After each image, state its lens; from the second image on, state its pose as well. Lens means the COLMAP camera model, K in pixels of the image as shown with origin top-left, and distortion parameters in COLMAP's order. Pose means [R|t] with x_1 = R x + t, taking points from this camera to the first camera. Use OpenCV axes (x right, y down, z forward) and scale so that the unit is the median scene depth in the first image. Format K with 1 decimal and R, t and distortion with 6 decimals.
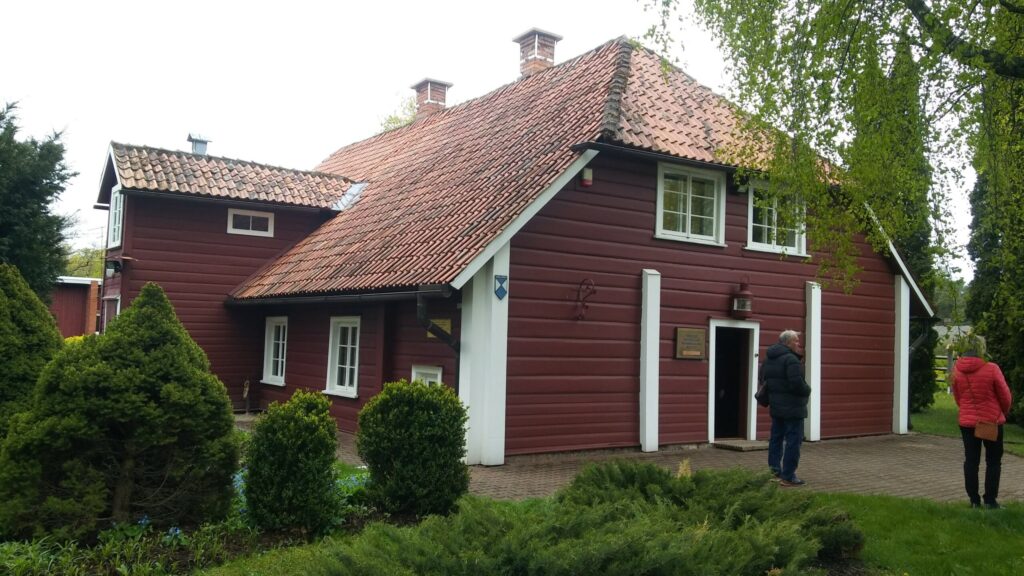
lens RADIAL K [[844.0, 0, 512.0], [0, 844.0, 288.0], [0, 0, 1]] dist [0.131790, -0.220588]
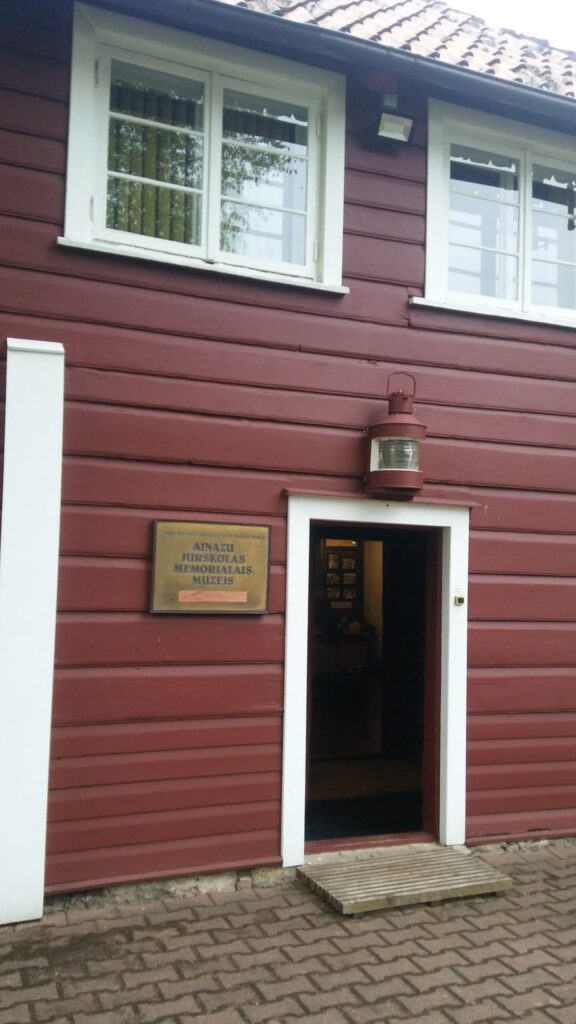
lens RADIAL K [[844.0, 0, 288.0], [0, 844.0, 512.0], [0, 0, 1]] dist [0.131790, -0.220588]
pose [[0.977602, -0.028232, -0.208559, 0.303961], [0.023506, 0.999408, -0.025108, 0.050970], [0.209145, 0.019643, 0.977687, 0.662368]]
